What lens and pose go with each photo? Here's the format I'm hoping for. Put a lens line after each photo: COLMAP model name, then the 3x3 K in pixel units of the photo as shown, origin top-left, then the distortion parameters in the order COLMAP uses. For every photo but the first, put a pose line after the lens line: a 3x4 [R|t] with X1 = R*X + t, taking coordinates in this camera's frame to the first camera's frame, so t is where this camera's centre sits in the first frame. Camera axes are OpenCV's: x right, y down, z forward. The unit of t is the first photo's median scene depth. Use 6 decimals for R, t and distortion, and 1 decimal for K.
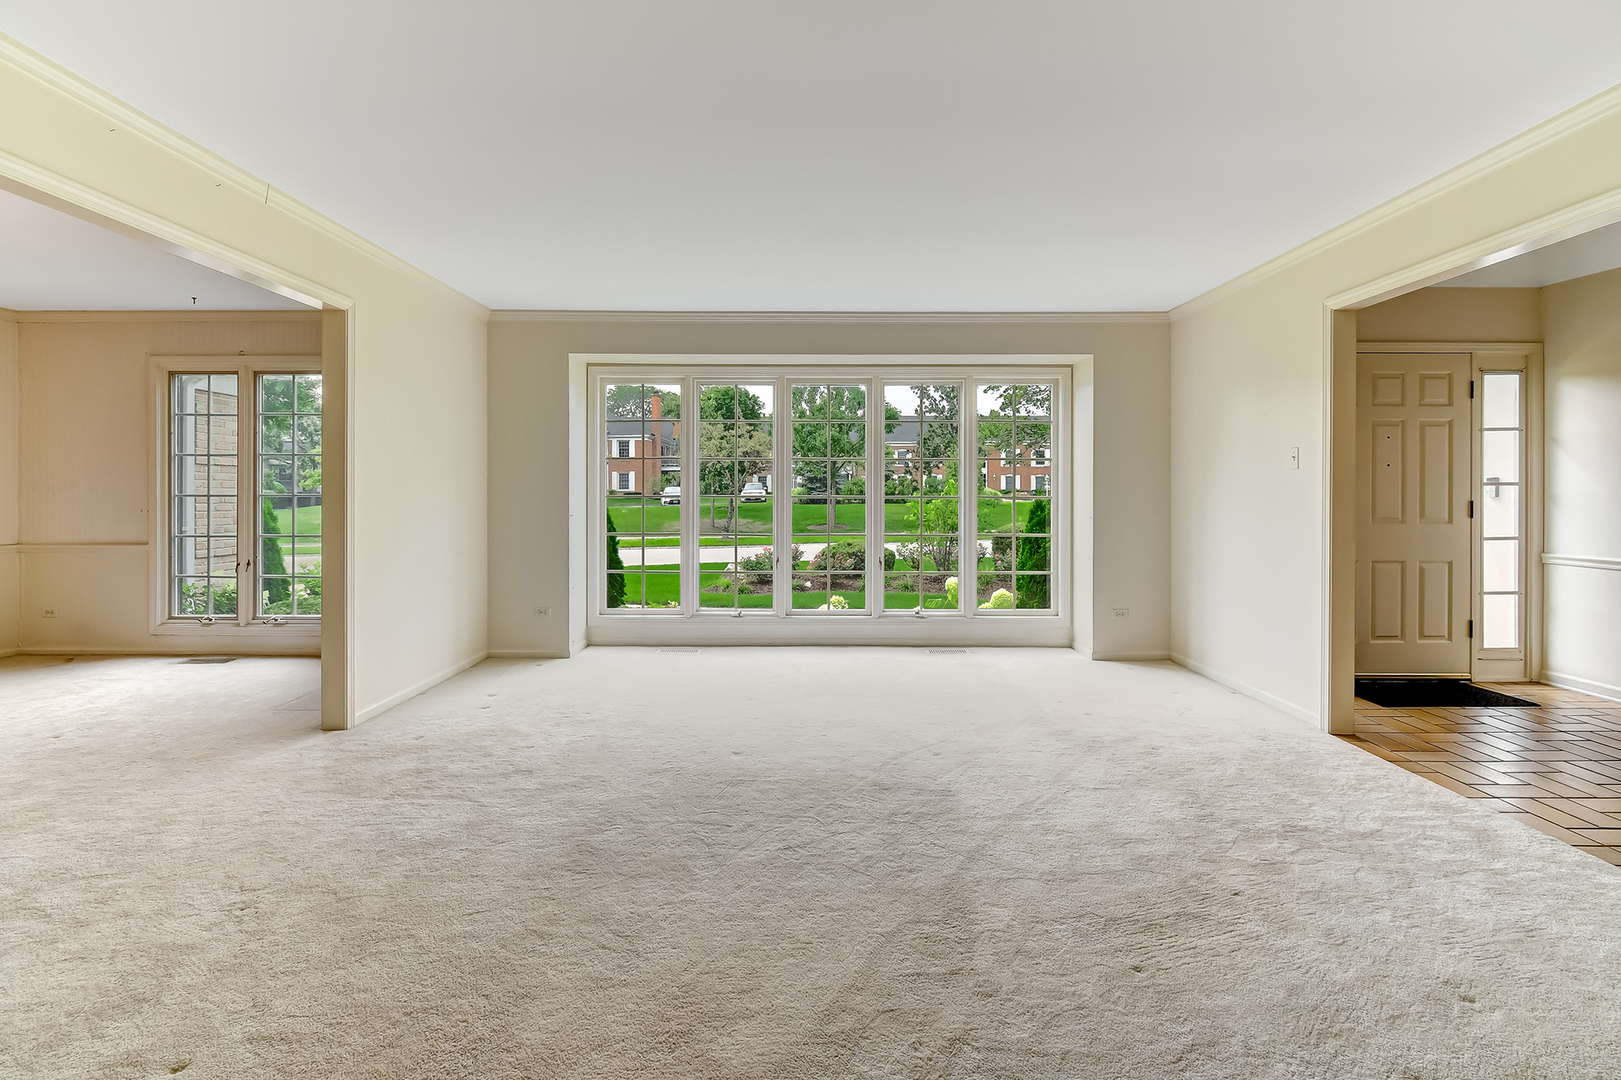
lens RADIAL K [[753.0, 0, 792.5], [0, 753.0, 485.6], [0, 0, 1]] dist [0.002071, -0.000476]
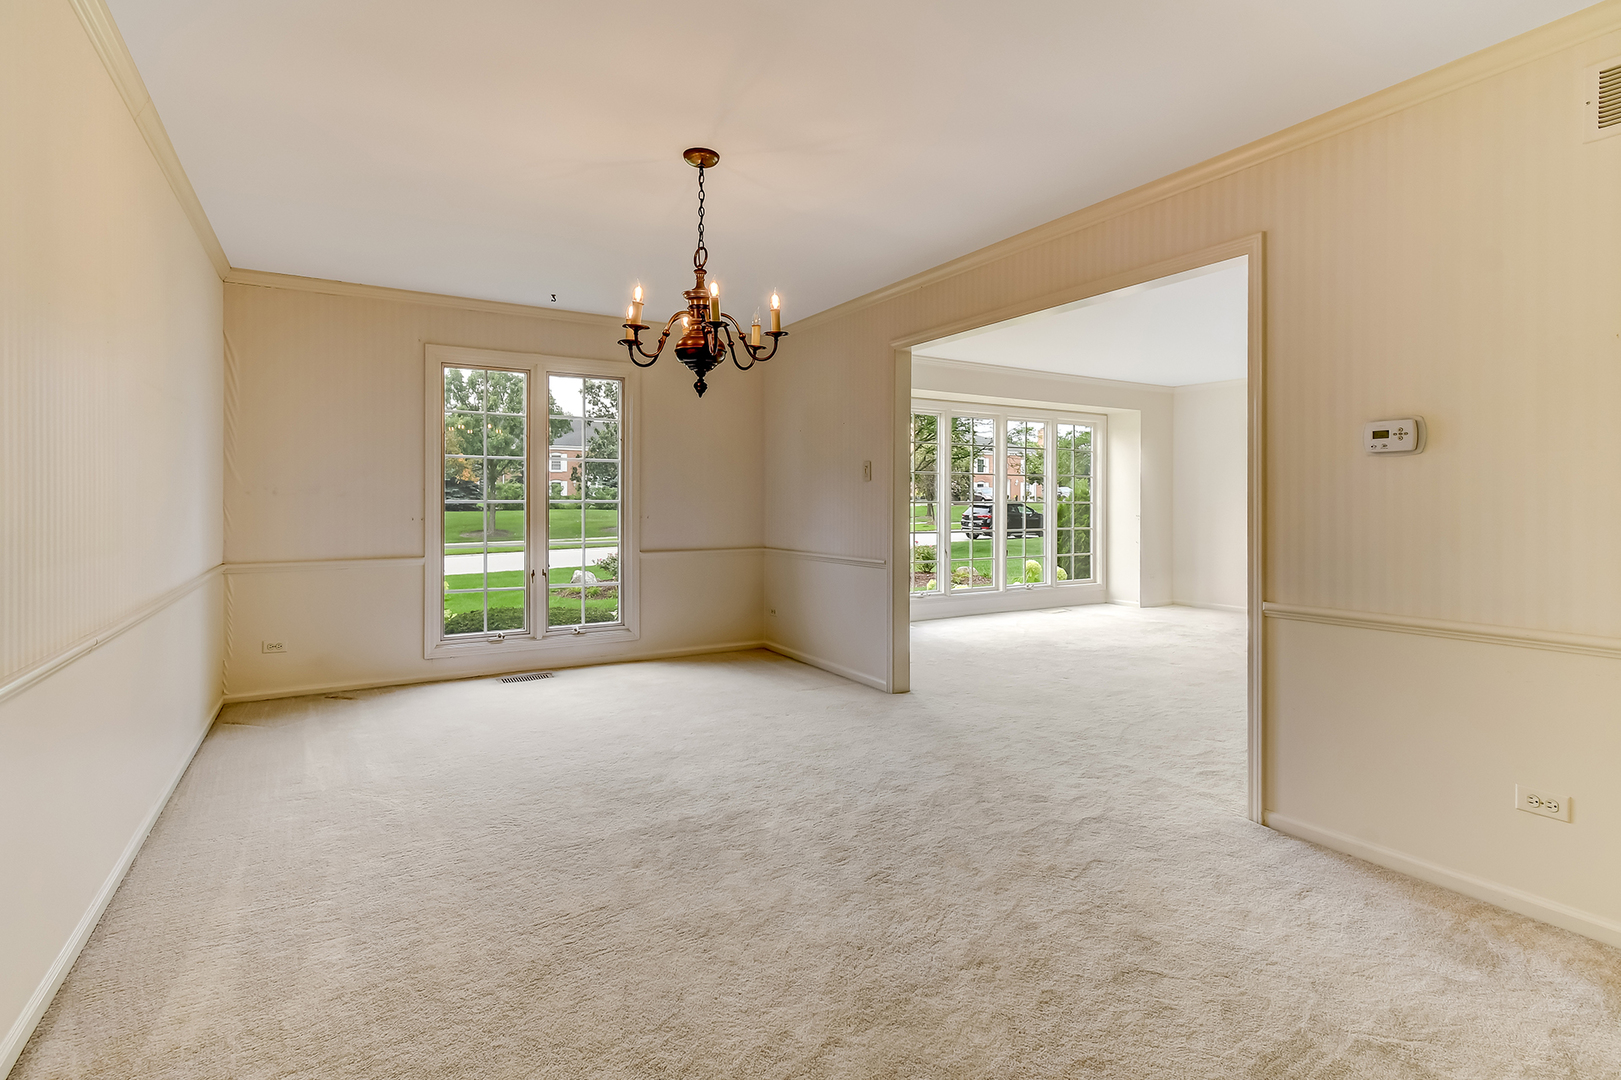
lens RADIAL K [[753.0, 0, 778.3], [0, 753.0, 492.0], [0, 0, 1]] dist [0.002071, -0.000476]
pose [[0.864158, 0.004845, 0.503197, -0.940246], [-0.008345, 0.999954, 0.004703, -0.006456], [-0.503151, -0.008263, 0.864159, 0.027659]]
